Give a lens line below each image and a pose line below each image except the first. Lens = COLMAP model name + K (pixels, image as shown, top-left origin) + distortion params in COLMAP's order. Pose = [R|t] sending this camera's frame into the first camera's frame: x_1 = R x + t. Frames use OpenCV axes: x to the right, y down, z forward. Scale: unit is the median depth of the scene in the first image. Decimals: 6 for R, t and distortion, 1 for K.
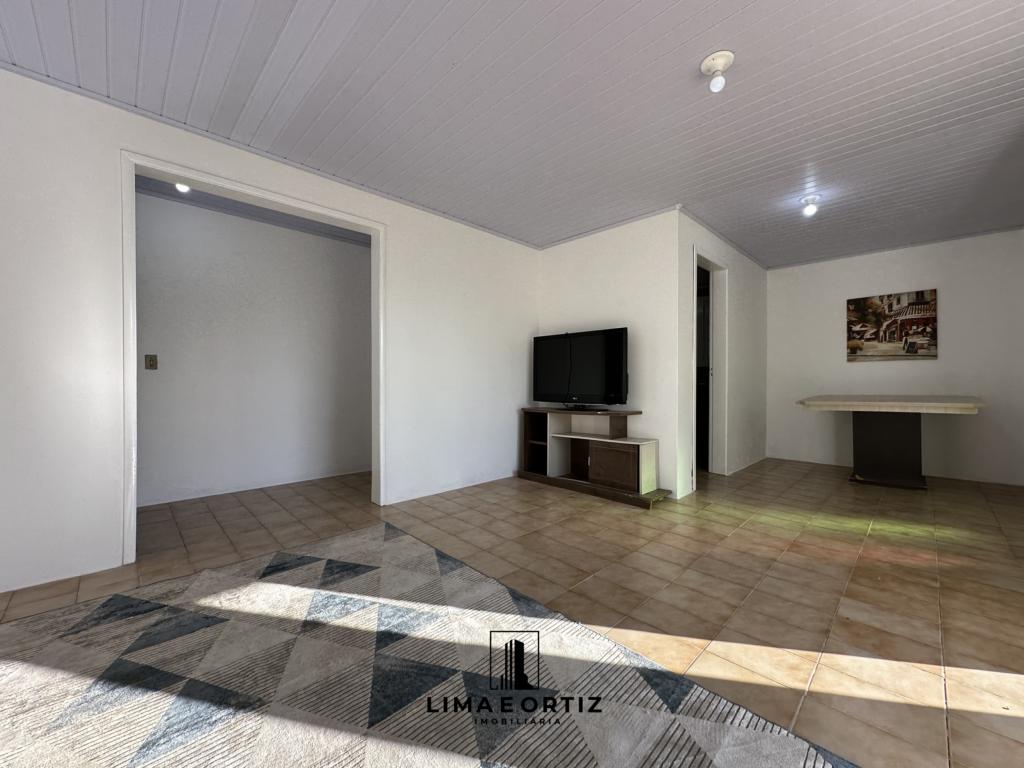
lens RADIAL K [[409.0, 0, 512.0], [0, 409.0, 384.0], [0, 0, 1]] dist [-0.001987, 0.000053]
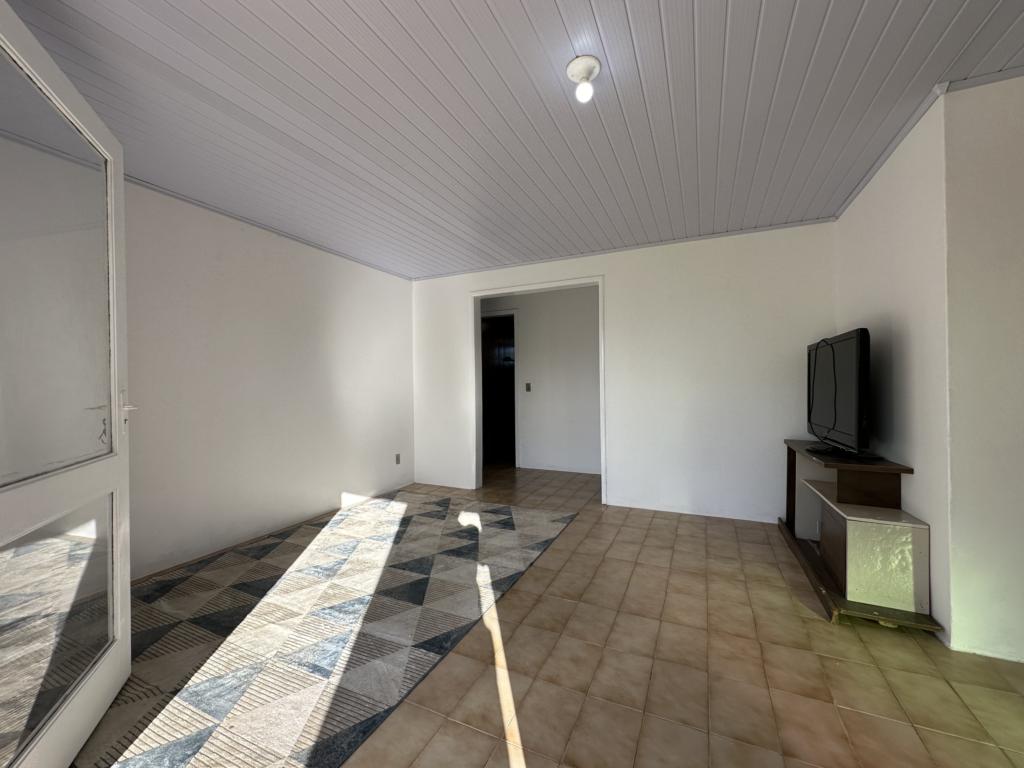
lens RADIAL K [[409.0, 0, 512.0], [0, 409.0, 384.0], [0, 0, 1]] dist [-0.001987, 0.000053]
pose [[0.342877, -0.007814, -0.939348, 1.130023], [0.004510, 0.999968, -0.006672, -0.084960], [0.939369, -0.001949, 0.342902, 0.484511]]
